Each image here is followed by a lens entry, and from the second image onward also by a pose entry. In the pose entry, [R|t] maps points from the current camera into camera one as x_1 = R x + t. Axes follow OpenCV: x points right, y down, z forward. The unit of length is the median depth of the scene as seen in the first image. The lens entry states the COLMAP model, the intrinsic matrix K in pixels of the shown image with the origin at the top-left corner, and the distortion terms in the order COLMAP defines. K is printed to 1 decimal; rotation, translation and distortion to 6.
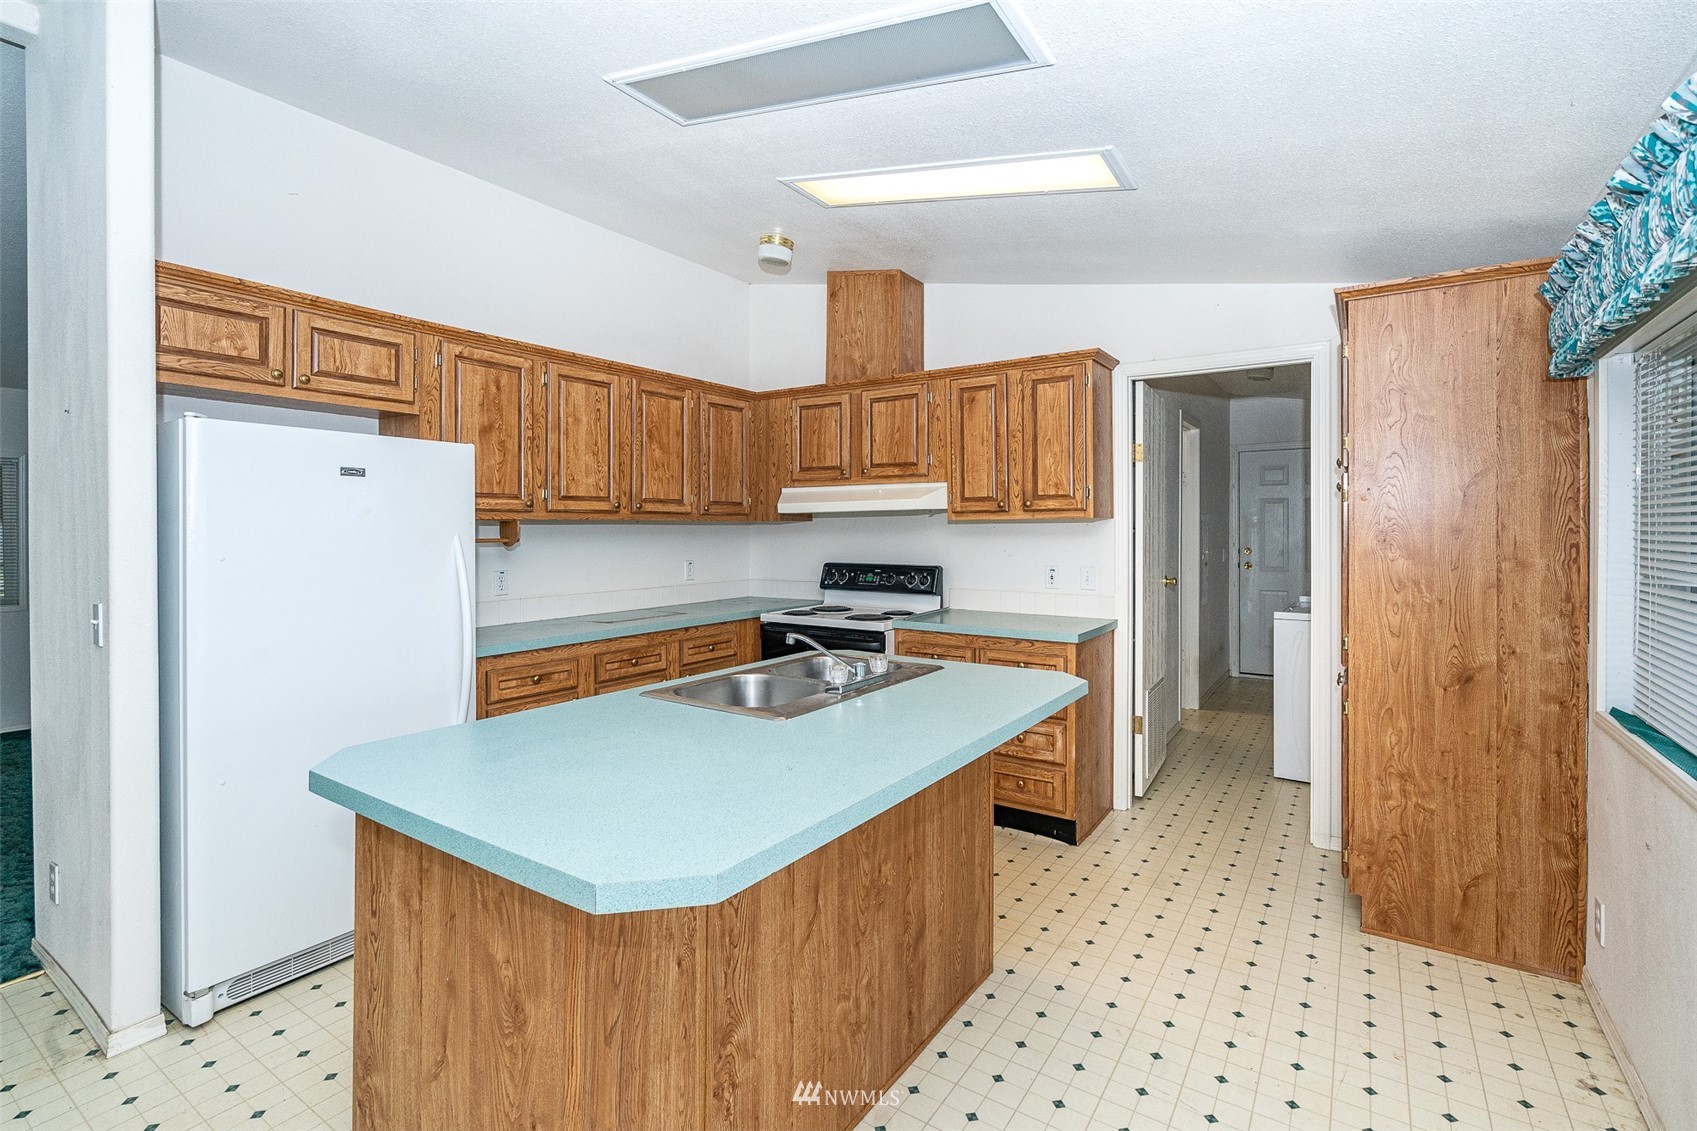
lens RADIAL K [[780.0, 0, 853.3], [0, 780.0, 534.0], [0, 0, 1]] dist [-0.002629, -0.000257]
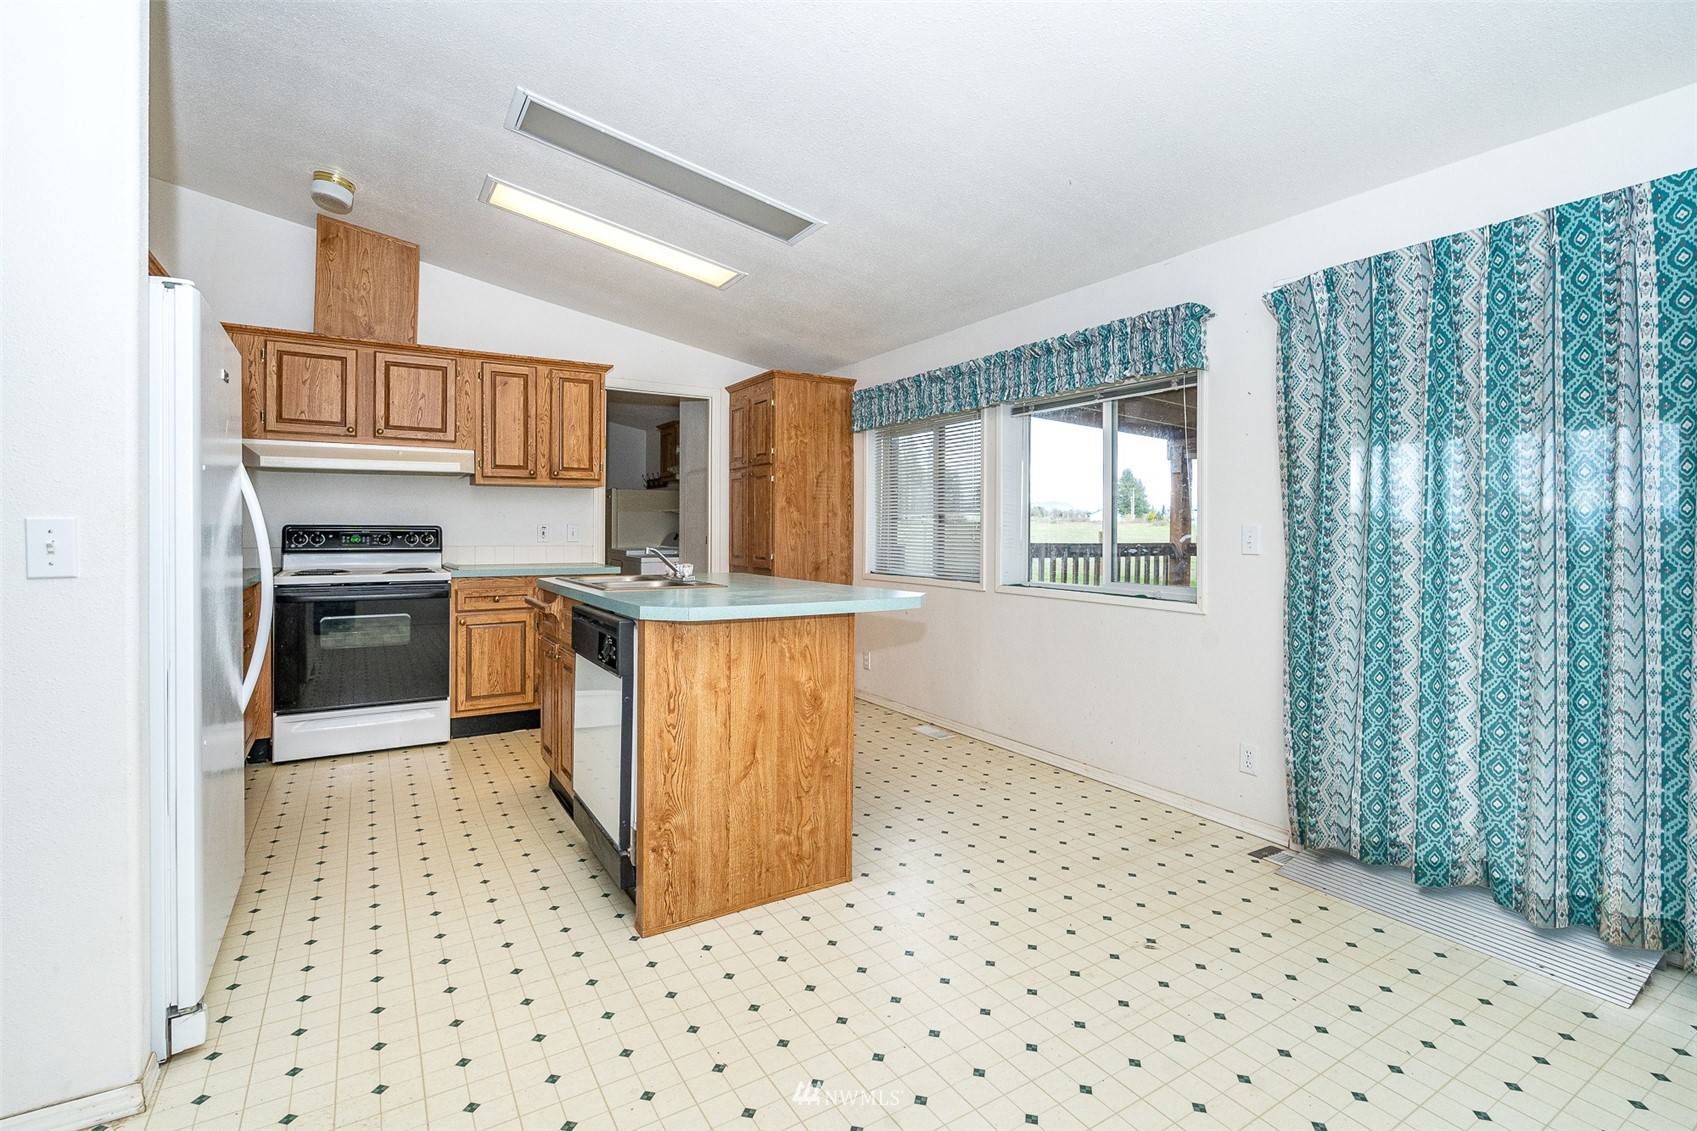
lens RADIAL K [[780.0, 0, 853.3], [0, 780.0, 534.0], [0, 0, 1]] dist [-0.002629, -0.000257]
pose [[0.410921, -0.004082, 0.911662, -0.853283], [0.002787, 0.999991, 0.003222, 0.066802], [-0.911667, 0.001217, 0.410929, 0.032144]]
